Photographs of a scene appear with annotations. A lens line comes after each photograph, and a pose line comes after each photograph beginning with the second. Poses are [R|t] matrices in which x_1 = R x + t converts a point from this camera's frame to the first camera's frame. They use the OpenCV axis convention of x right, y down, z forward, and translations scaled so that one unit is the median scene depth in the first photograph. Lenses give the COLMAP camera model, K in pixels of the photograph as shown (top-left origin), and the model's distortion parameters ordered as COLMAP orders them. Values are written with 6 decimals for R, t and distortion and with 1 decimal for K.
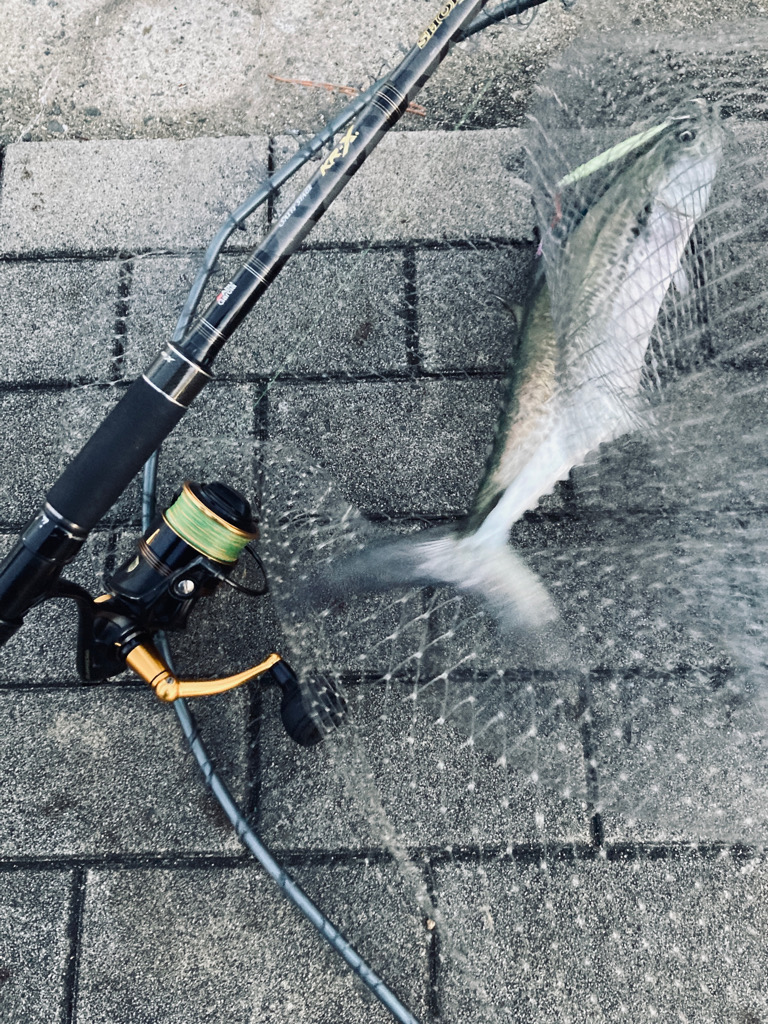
lens RADIAL K [[837.4, 0, 384.6], [0, 837.4, 512.0], [0, 0, 1]] dist [-0.010267, -0.003697]
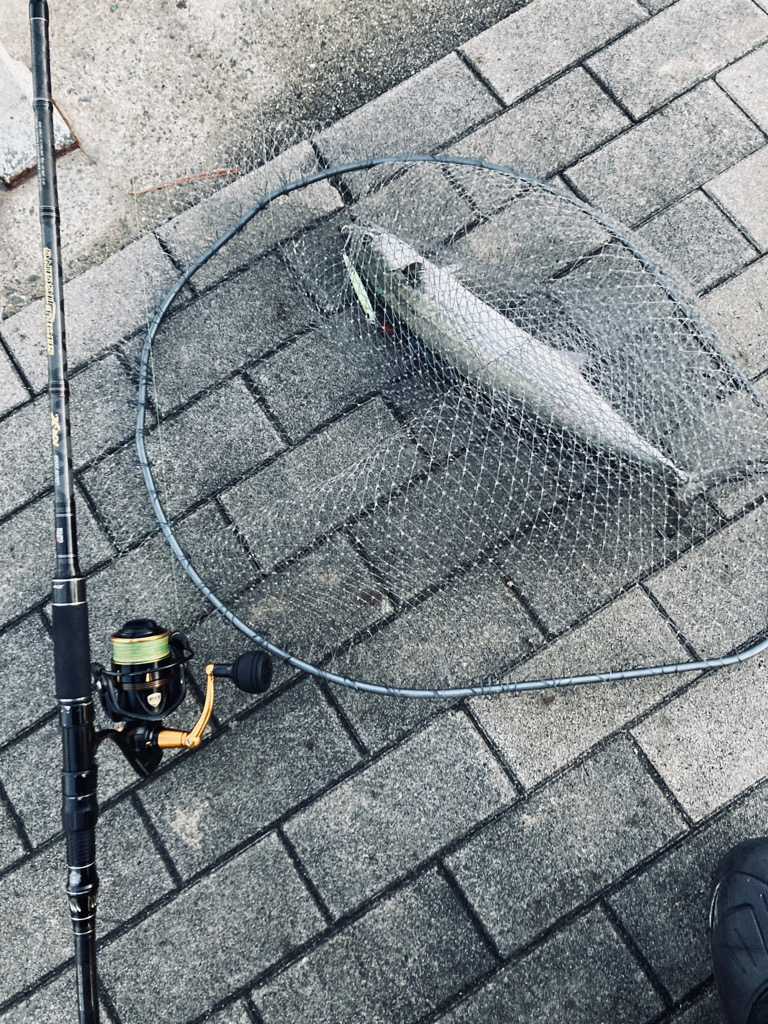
lens RADIAL K [[837.4, 0, 383.6], [0, 837.4, 513.6], [0, 0, 1]] dist [-0.010267, -0.003697]
pose [[0.737211, -0.661807, 0.136130, 0.090101], [0.655652, 0.749378, 0.092478, -0.021307], [-0.163215, 0.021078, 0.986365, -0.756709]]
